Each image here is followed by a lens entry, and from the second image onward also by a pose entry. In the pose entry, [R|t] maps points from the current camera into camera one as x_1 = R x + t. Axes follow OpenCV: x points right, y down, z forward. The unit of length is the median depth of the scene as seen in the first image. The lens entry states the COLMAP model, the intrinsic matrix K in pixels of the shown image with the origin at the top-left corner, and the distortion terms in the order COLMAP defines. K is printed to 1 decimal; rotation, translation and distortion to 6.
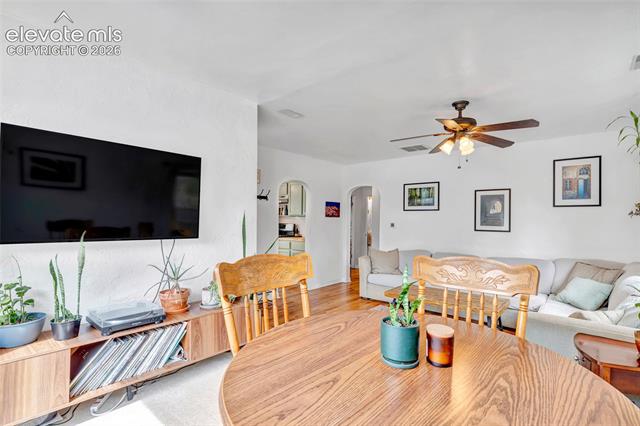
lens RADIAL K [[310.2, 0, 320.4], [0, 310.2, 215.8], [0, 0, 1]] dist [0.001374, 0.000248]
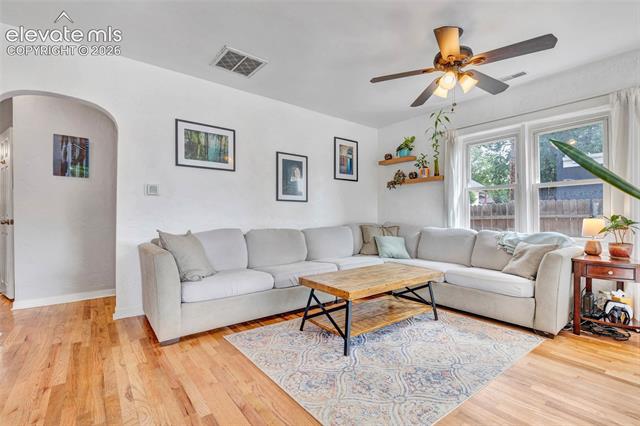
lens RADIAL K [[292.8, 0, 321.8], [0, 292.8, 215.3], [0, 0, 1]] dist [0.014140, -0.003074]
pose [[0.194285, -0.009843, 0.980896, -0.246344], [-0.011805, 0.999854, 0.012371, 0.076399], [-0.980874, -0.013983, 0.194140, 0.729121]]
